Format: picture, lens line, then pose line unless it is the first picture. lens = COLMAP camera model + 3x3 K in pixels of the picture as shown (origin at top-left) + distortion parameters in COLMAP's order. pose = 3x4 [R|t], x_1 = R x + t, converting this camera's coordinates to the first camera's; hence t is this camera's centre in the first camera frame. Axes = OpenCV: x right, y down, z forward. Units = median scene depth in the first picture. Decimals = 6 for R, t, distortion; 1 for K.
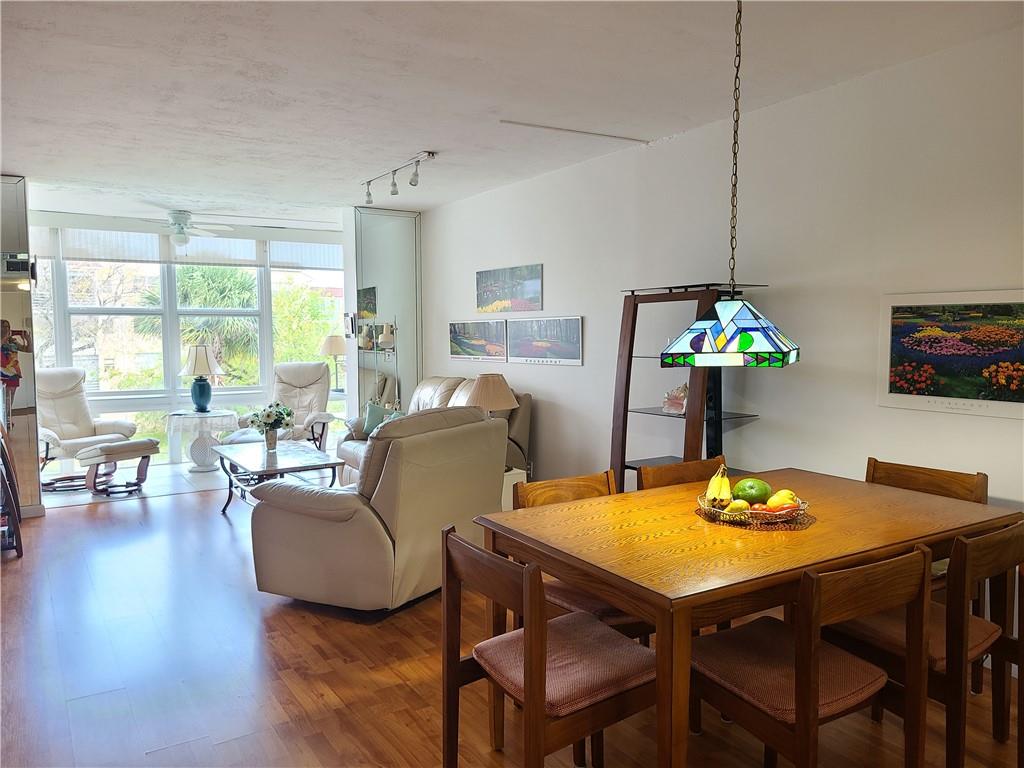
lens RADIAL K [[764.4, 0, 516.5], [0, 764.4, 383.6], [0, 0, 1]] dist [0.060854, -0.050915]
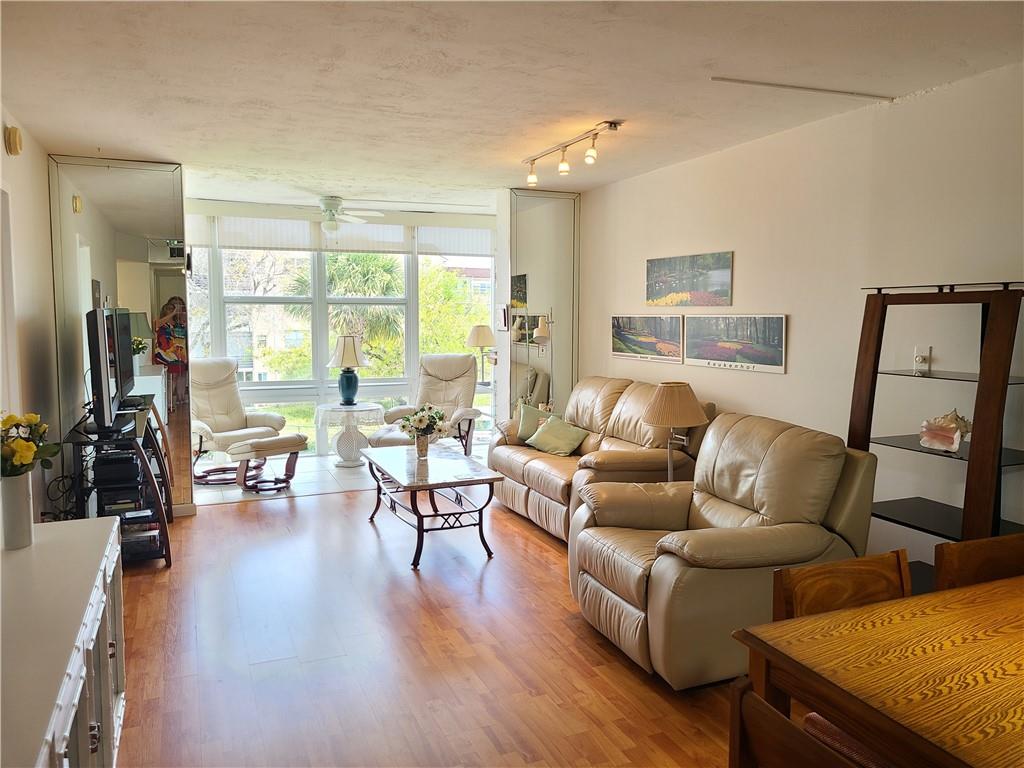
lens RADIAL K [[764.4, 0, 516.0], [0, 764.4, 369.0], [0, 0, 1]] dist [0.060854, -0.050915]
pose [[0.986279, 0.020633, -0.163790, -0.061863], [-0.019340, 0.999768, 0.009487, -0.029226], [0.163947, -0.006189, 0.986450, 0.120520]]
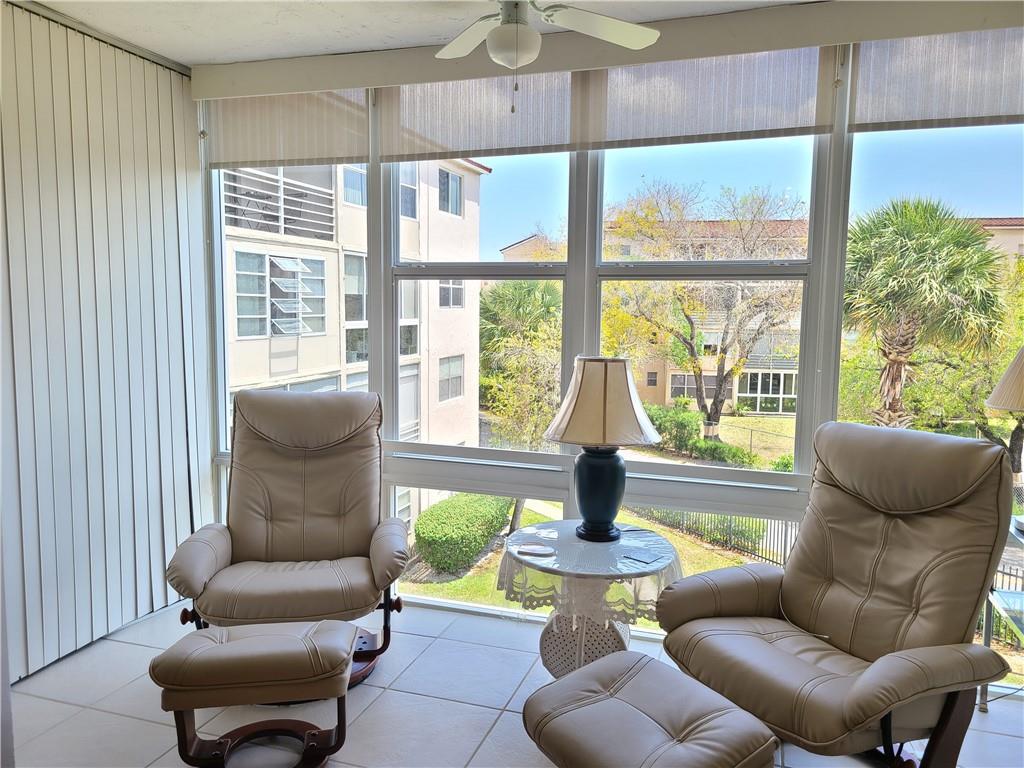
lens RADIAL K [[764.4, 0, 507.5], [0, 764.4, 381.3], [0, 0, 1]] dist [0.060854, -0.050915]
pose [[0.623584, 0.092204, -0.776300, -0.214568], [-0.068128, 0.995652, 0.063532, -0.080934], [0.778782, 0.013270, 0.627154, 1.019689]]
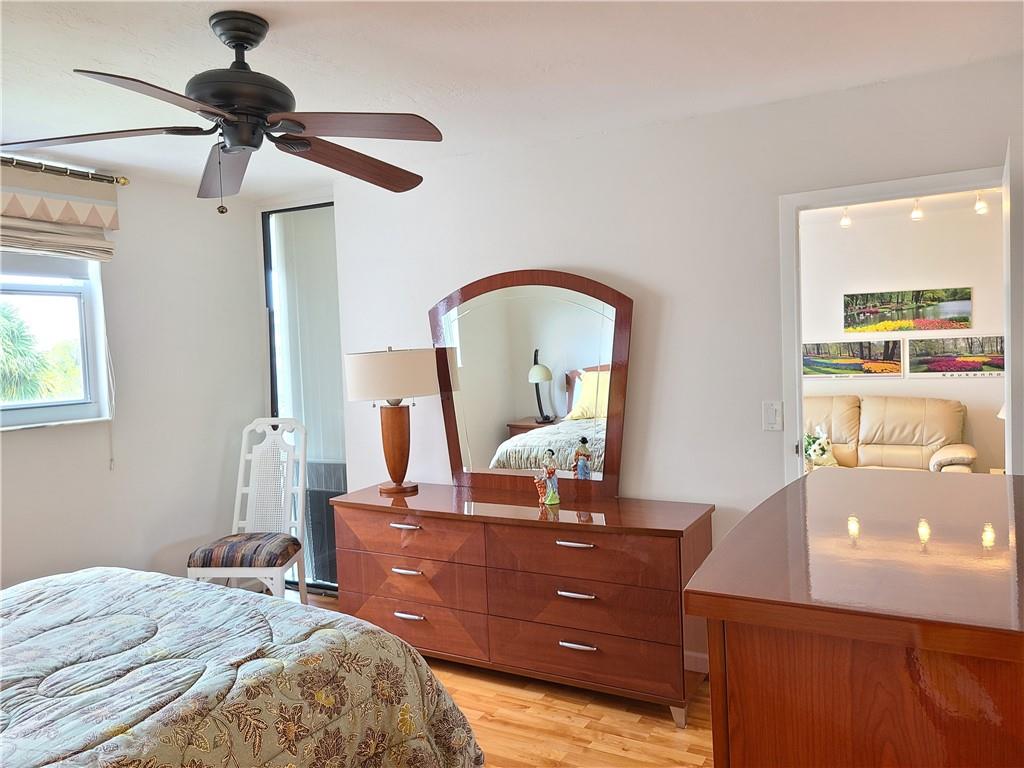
lens RADIAL K [[764.4, 0, 510.9], [0, 764.4, 378.6], [0, 0, 1]] dist [0.060854, -0.050915]
pose [[0.894025, -0.045347, 0.445716, -1.076246], [0.062068, 0.997807, -0.022981, -0.039823], [-0.443697, 0.048211, 0.894879, 0.299249]]
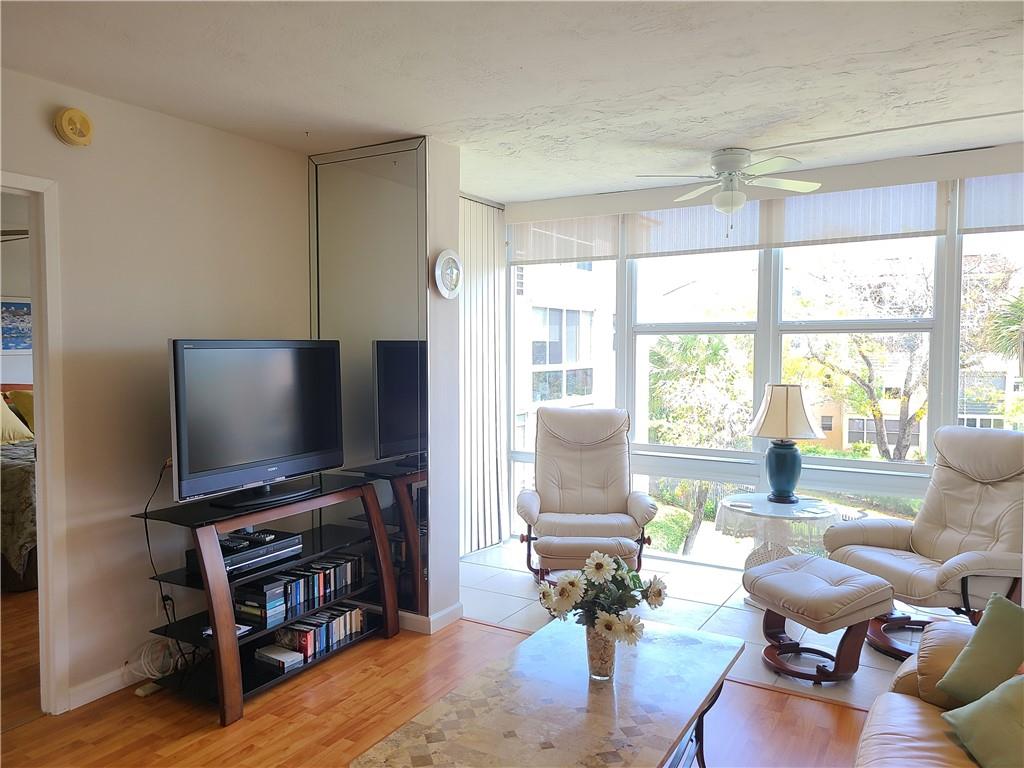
lens RADIAL K [[764.4, 0, 496.5], [0, 764.4, 380.7], [0, 0, 1]] dist [0.060854, -0.050915]
pose [[0.439873, 0.045942, -0.896884, 0.008905], [-0.063436, 0.997786, 0.019999, -0.069464], [0.895817, 0.048097, 0.441814, 0.771281]]
